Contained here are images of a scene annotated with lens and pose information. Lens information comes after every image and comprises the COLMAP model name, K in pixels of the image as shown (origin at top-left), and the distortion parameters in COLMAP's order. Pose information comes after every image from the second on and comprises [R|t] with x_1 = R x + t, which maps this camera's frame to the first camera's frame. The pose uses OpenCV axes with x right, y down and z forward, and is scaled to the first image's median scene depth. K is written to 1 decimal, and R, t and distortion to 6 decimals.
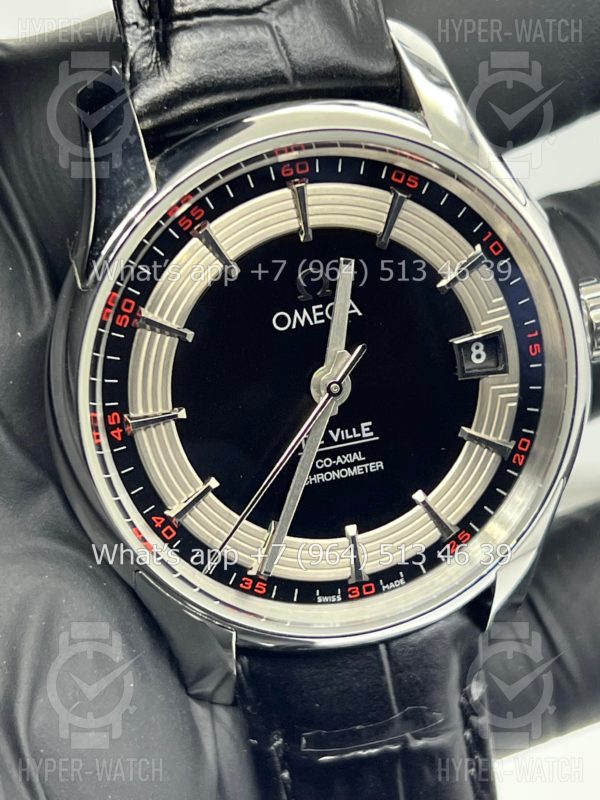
lens RADIAL K [[1826.6, 0, 298.1], [0, 1826.6, 392.0], [0, 0, 1]] dist [0.153073, 0.000000]
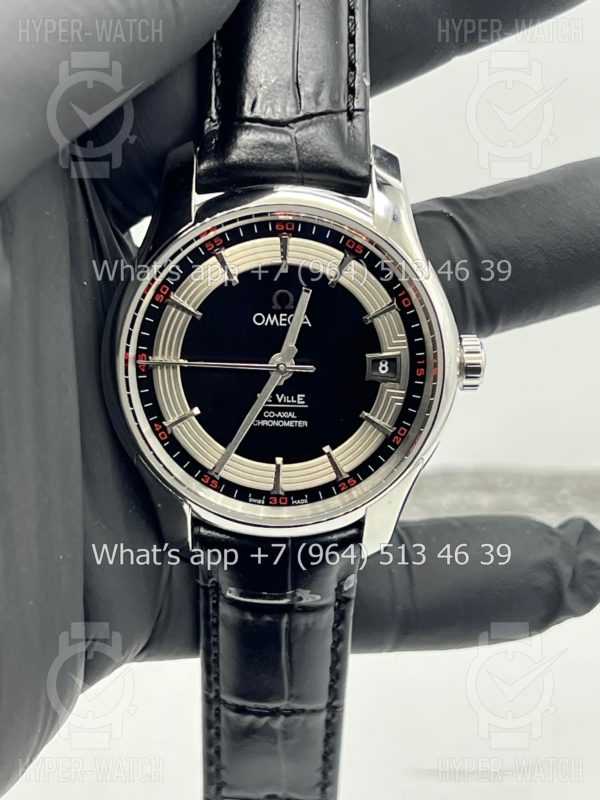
lens RADIAL K [[1826.6, 0, 296.4], [0, 1826.6, 403.1], [0, 0, 1]] dist [0.153073, 0.000000]
pose [[0.966144, 0.209894, -0.150032, 0.268410], [-0.210919, 0.977460, 0.009230, 0.010318], [0.148588, 0.022728, 0.988638, -0.539224]]
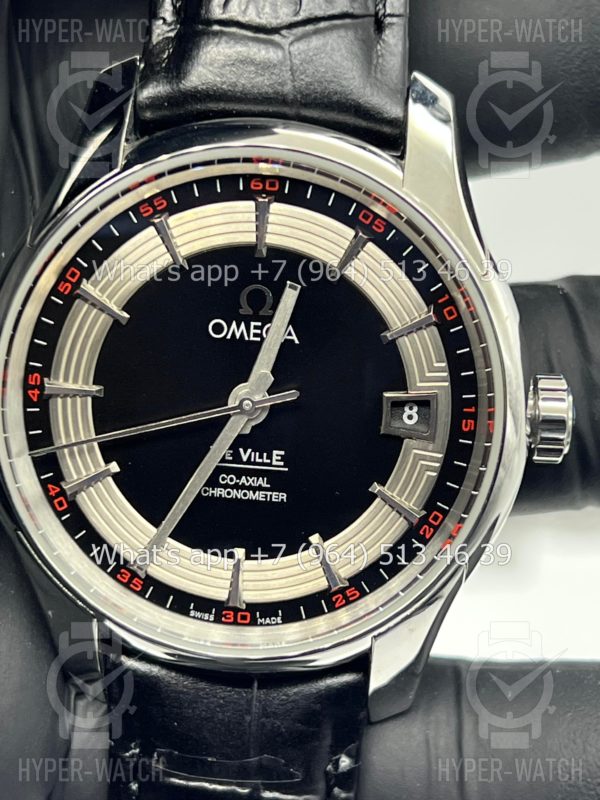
lens RADIAL K [[1826.6, 0, 297.9], [0, 1826.6, 398.8], [0, 0, 1]] dist [0.153073, 0.000000]
pose [[0.937548, 0.242790, -0.249113, 0.287357], [-0.264822, 0.962516, -0.058580, 0.044924], [0.225552, 0.120892, 0.966701, 0.040749]]
